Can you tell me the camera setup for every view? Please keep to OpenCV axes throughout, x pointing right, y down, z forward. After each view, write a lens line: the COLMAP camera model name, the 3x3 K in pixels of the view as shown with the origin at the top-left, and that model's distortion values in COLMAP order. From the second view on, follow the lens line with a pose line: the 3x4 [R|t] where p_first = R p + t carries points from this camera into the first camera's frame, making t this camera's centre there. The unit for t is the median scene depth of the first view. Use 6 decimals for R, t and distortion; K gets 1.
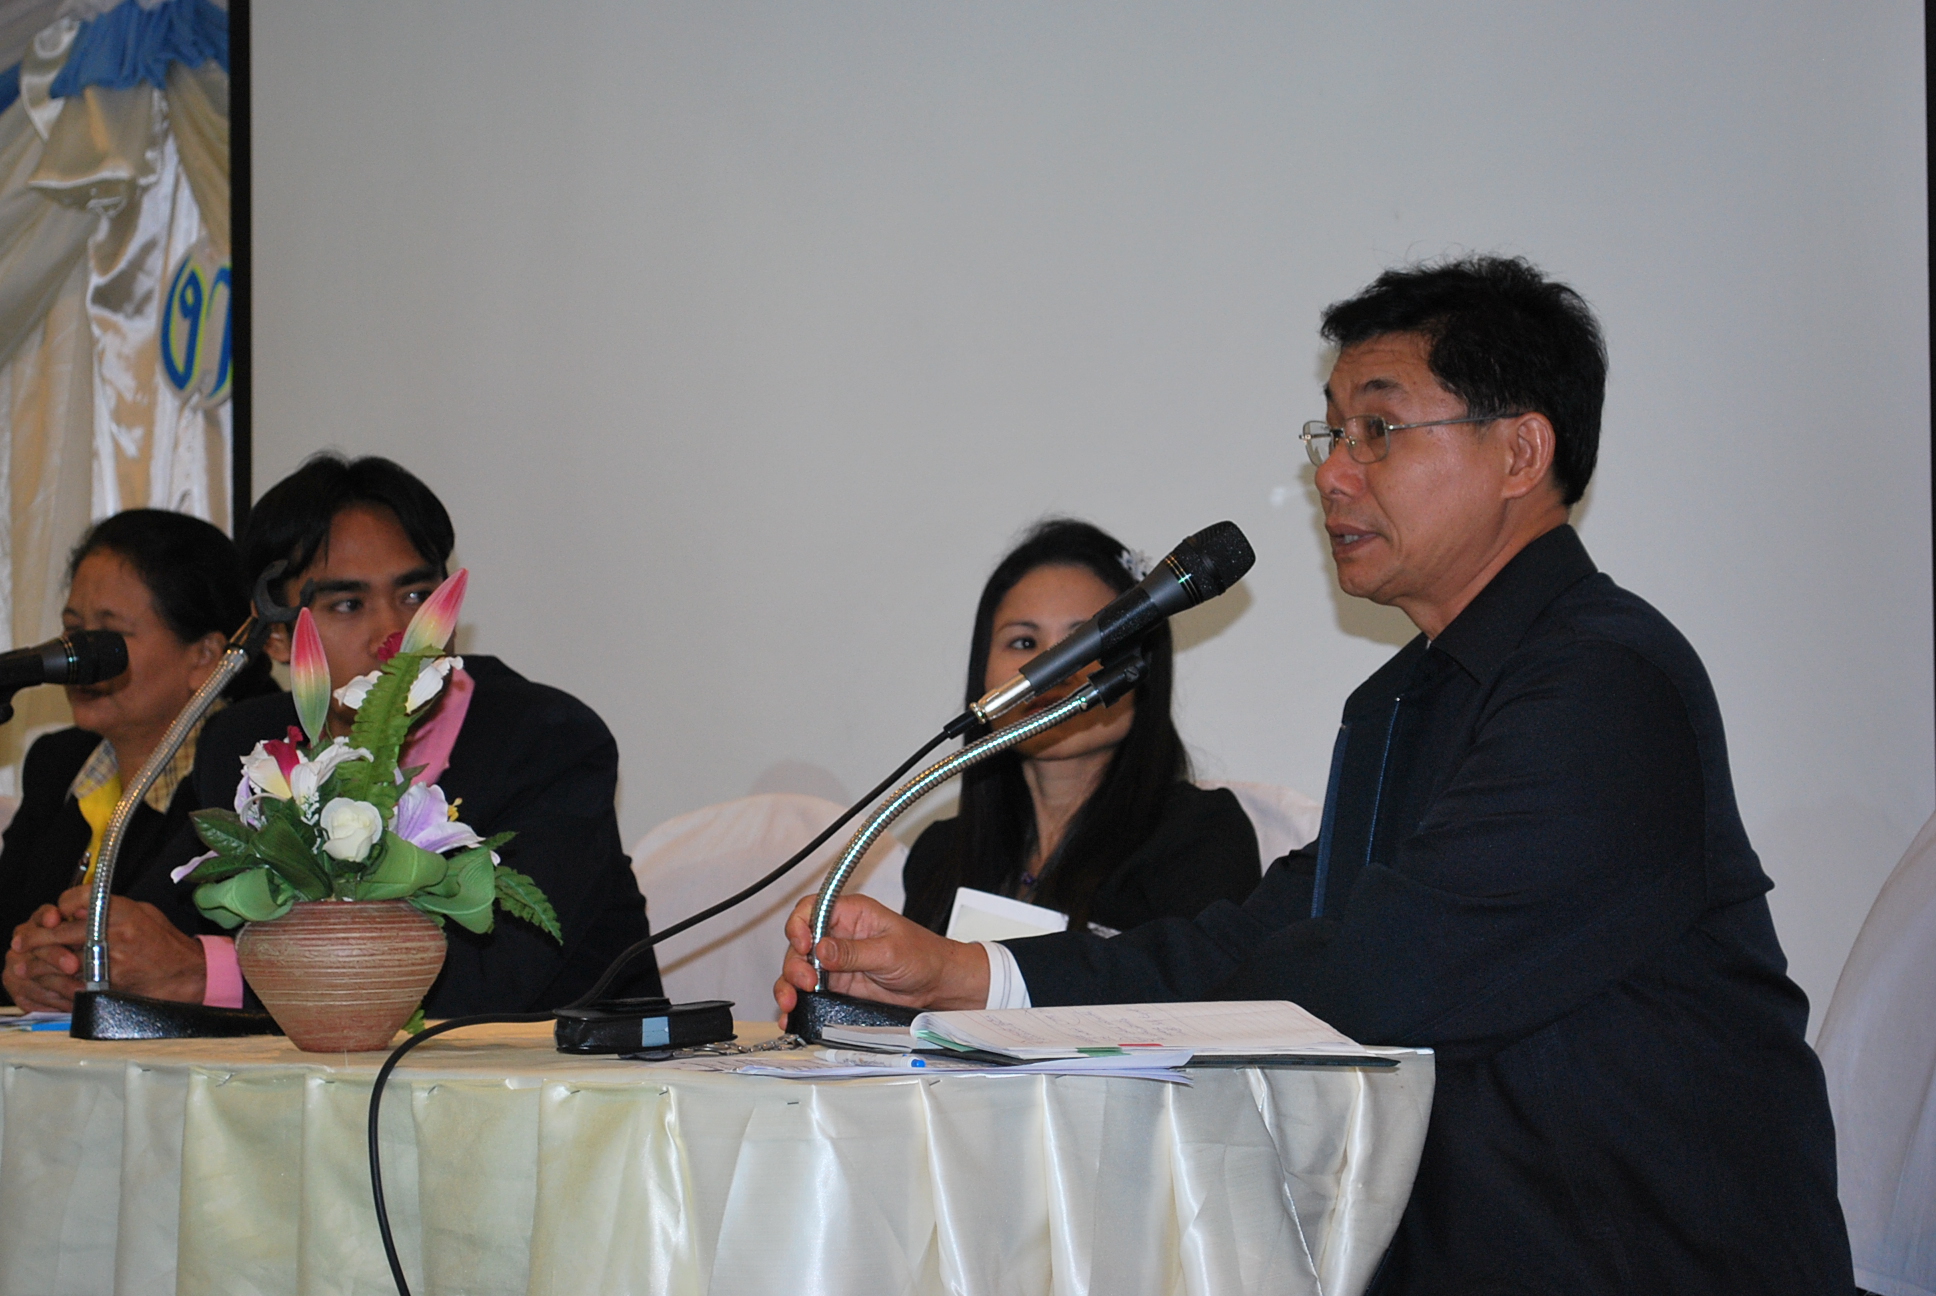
lens RADIAL K [[4421.7, 0, 968.0], [0, 4421.7, 648.0], [0, 0, 1]] dist [0.026966, 0.509165]
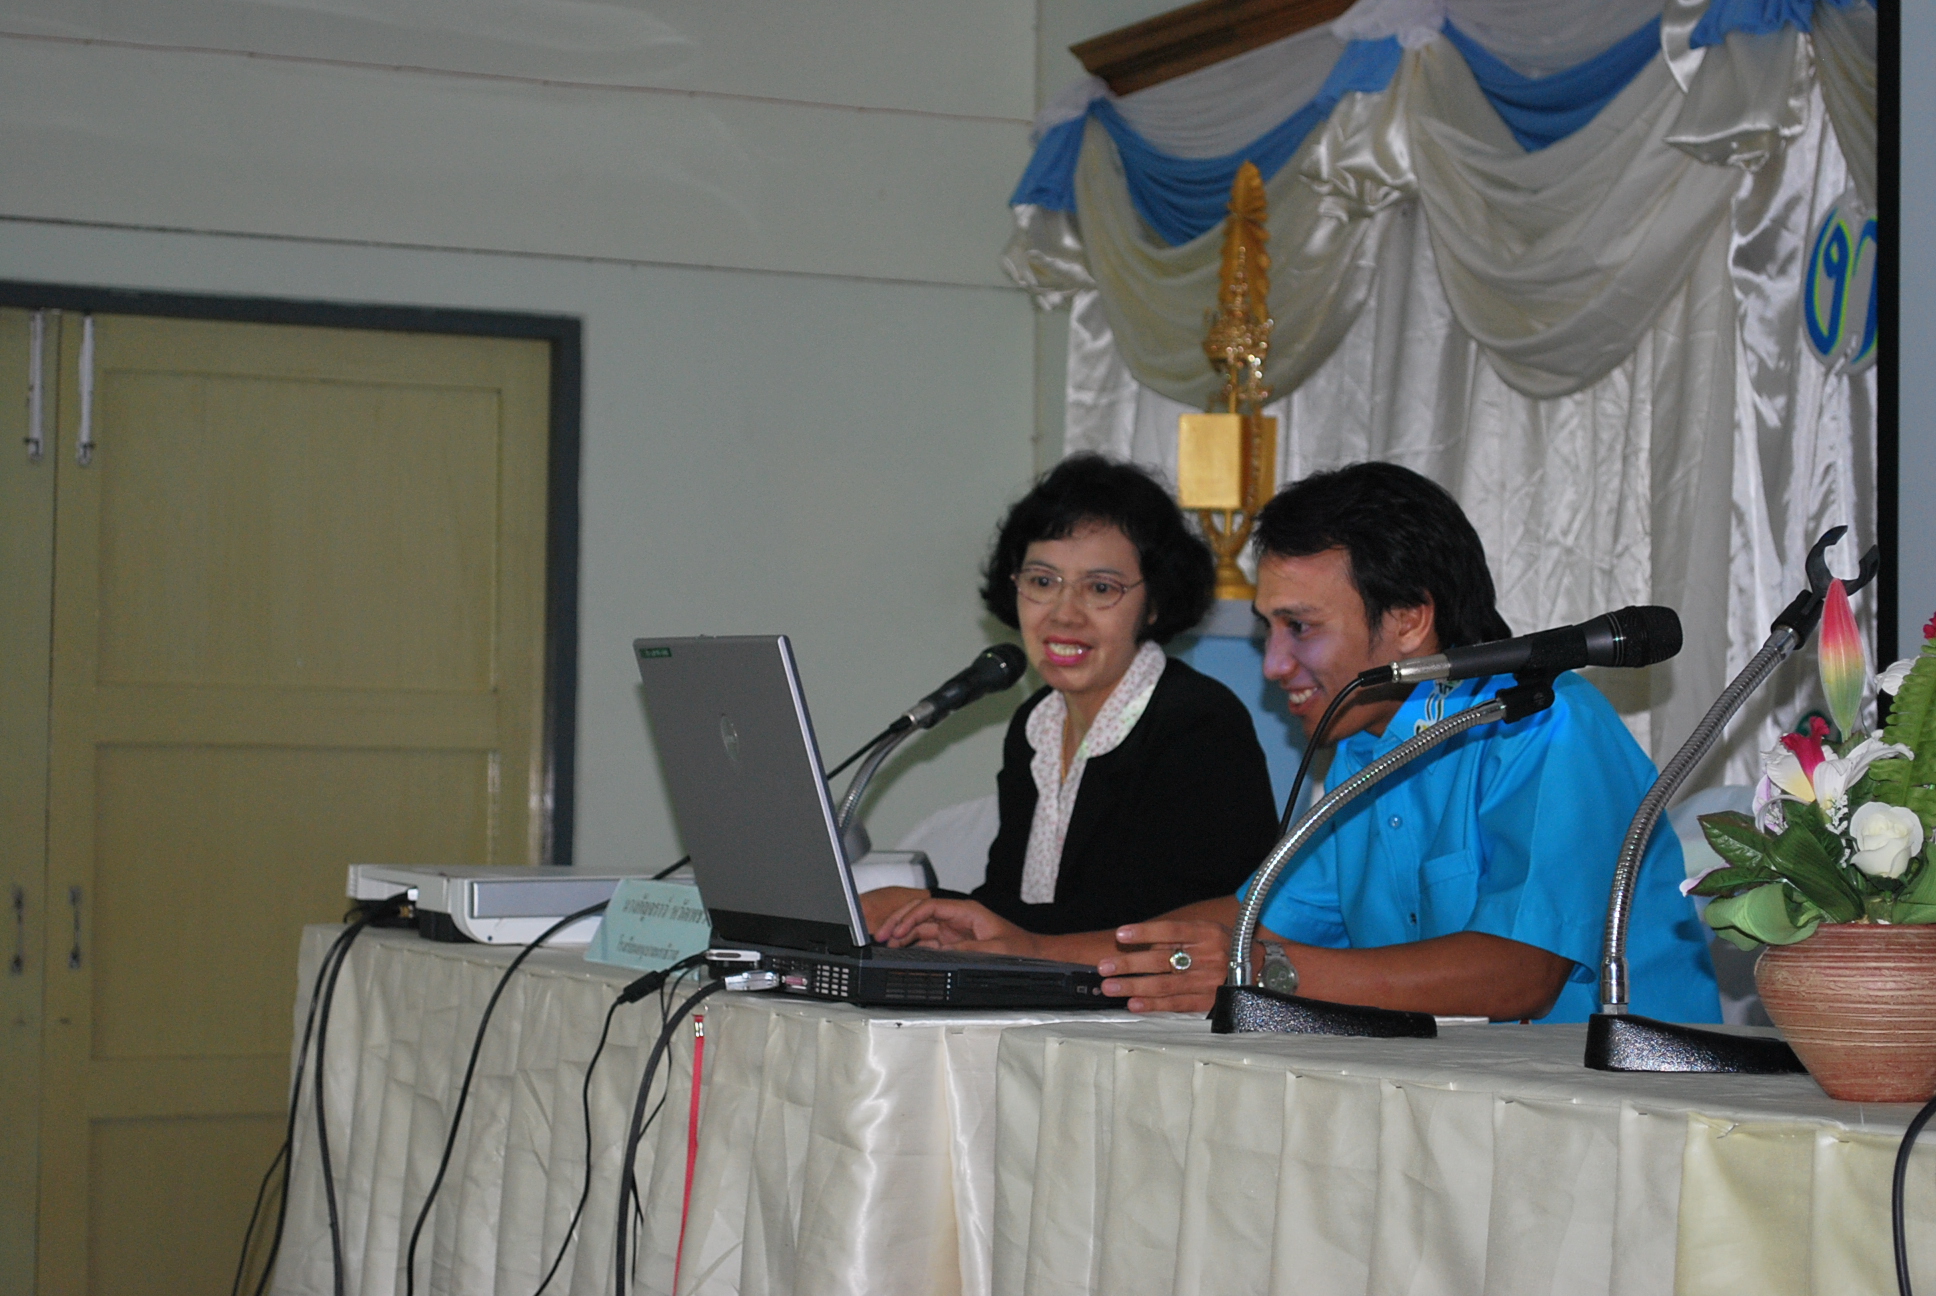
lens RADIAL K [[4421.7, 0, 968.0], [0, 4421.7, 648.0], [0, 0, 1]] dist [0.026966, 0.509165]
pose [[0.925073, 0.005006, -0.379757, 0.019507], [-0.004080, 0.999986, 0.003241, 0.002235], [0.379768, -0.001449, 0.925081, 0.145496]]
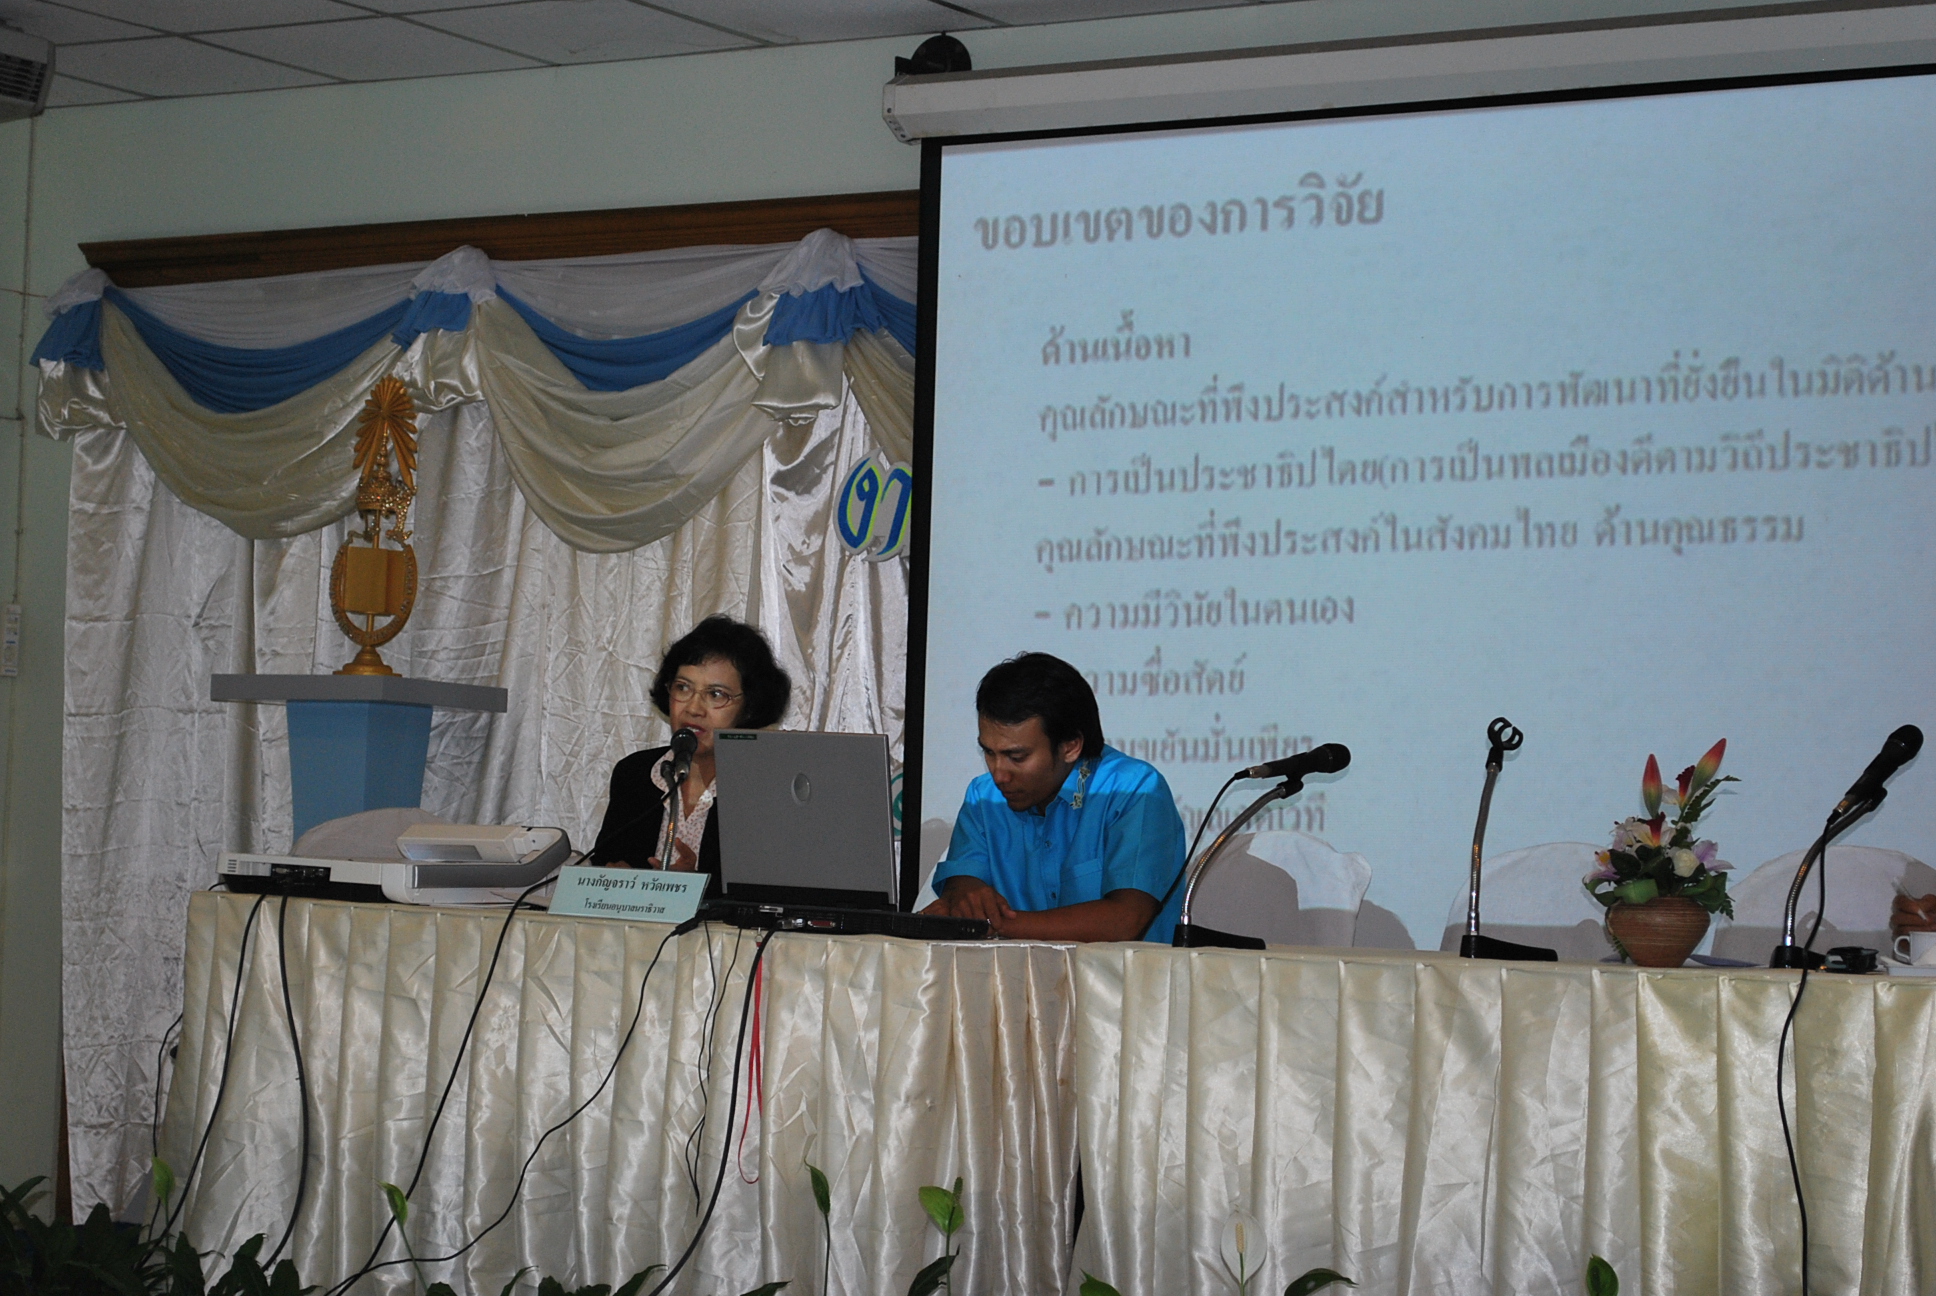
lens RADIAL K [[4421.7, 0, 968.0], [0, 4421.7, 648.0], [0, 0, 1]] dist [0.026966, 0.509165]
pose [[0.980901, 0.048619, 0.188334, -0.860595], [-0.047498, 0.998817, -0.010466, -0.021359], [-0.188620, 0.001320, 0.982049, -0.978599]]
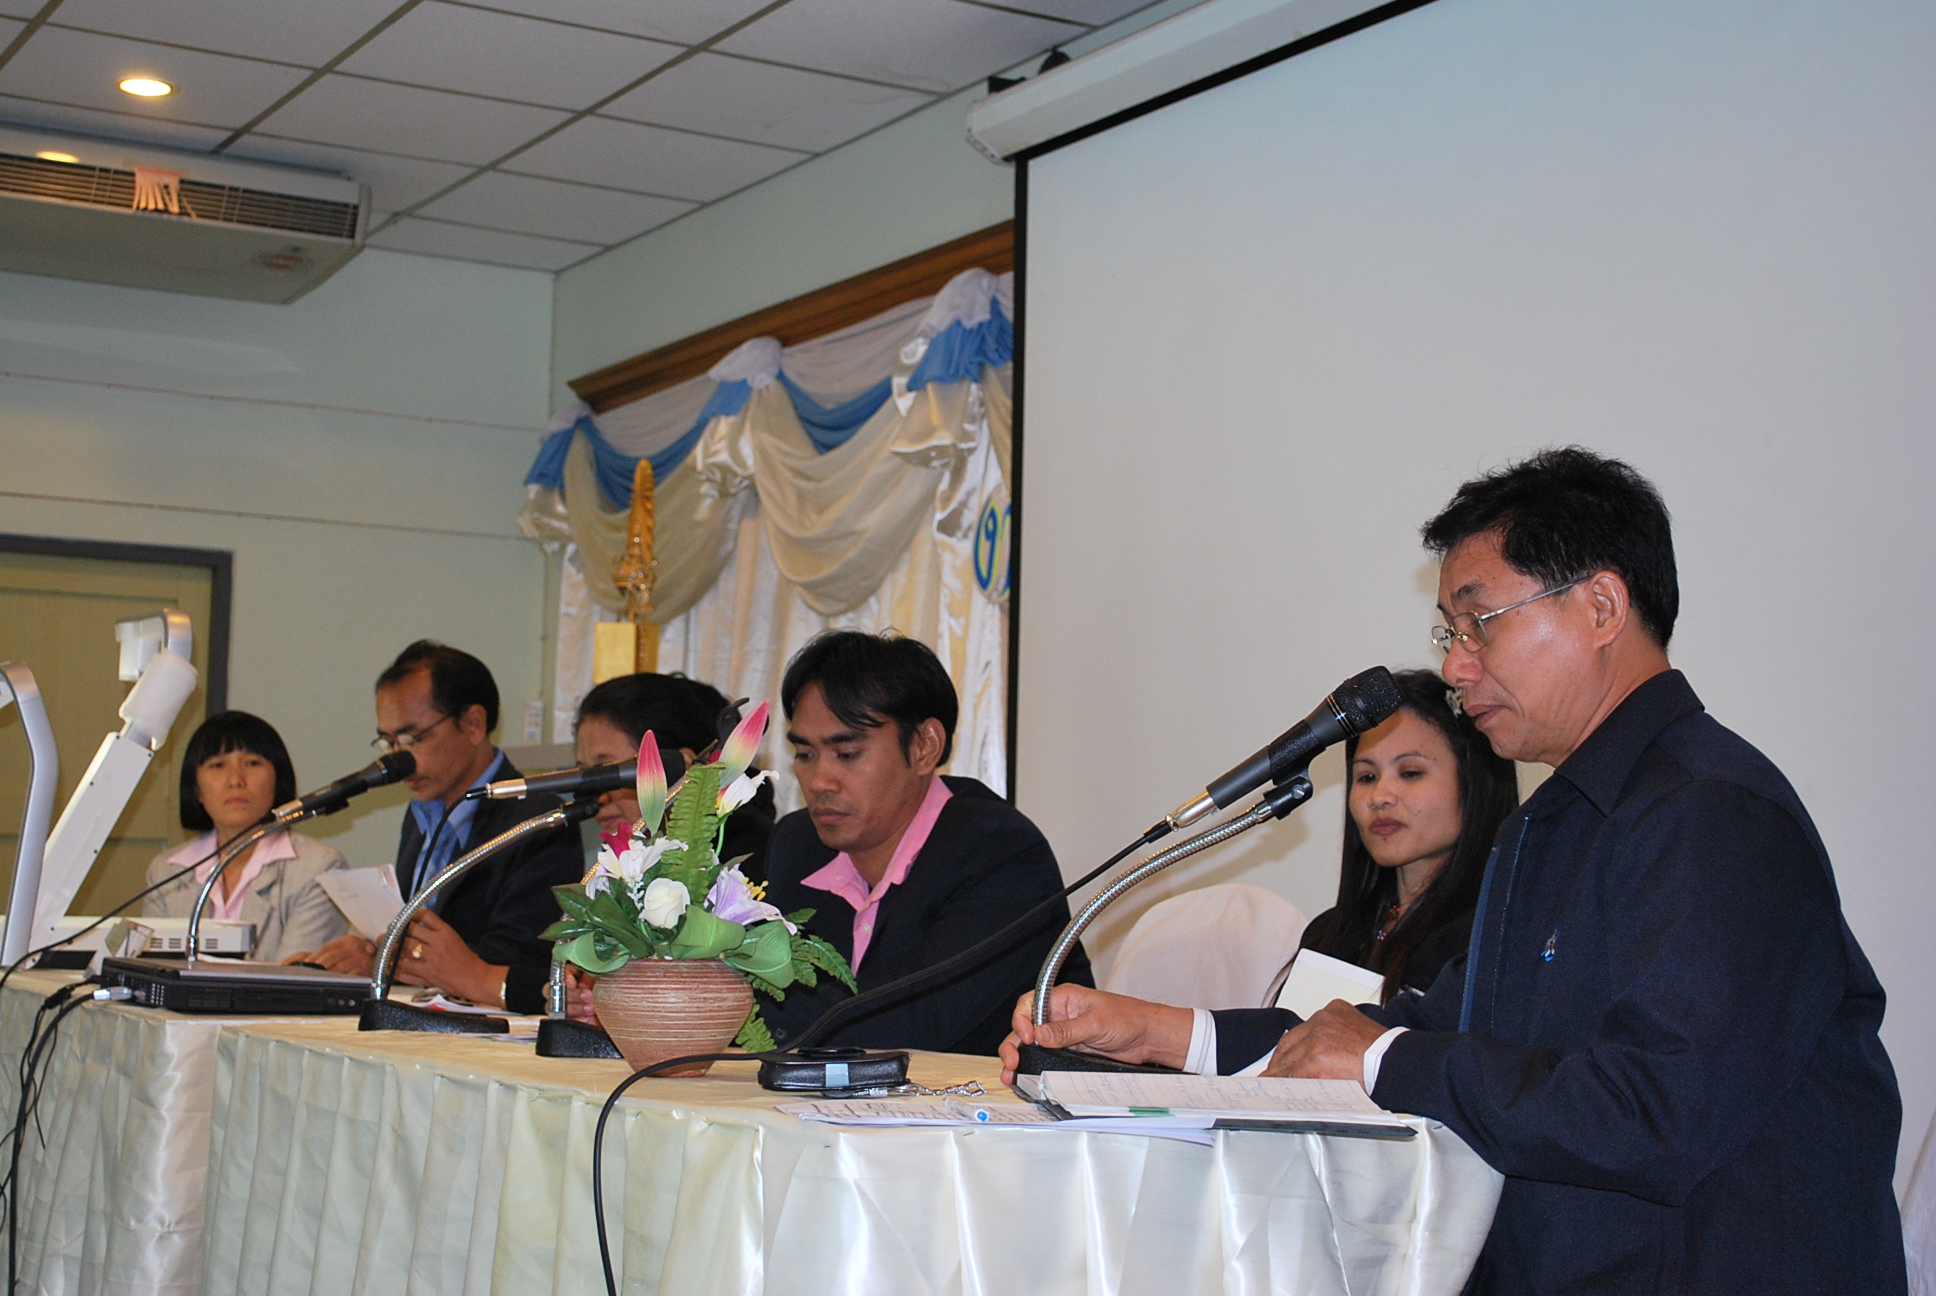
lens RADIAL K [[2872.8, 0, 968.0], [0, 2872.8, 648.0], [0, 0, 1]] dist [0.004266, -0.062492]
pose [[0.956564, 0.002560, -0.291511, 0.182427], [-0.015794, 0.998948, -0.043054, 0.001457], [0.291094, 0.045788, 0.955598, 0.221089]]
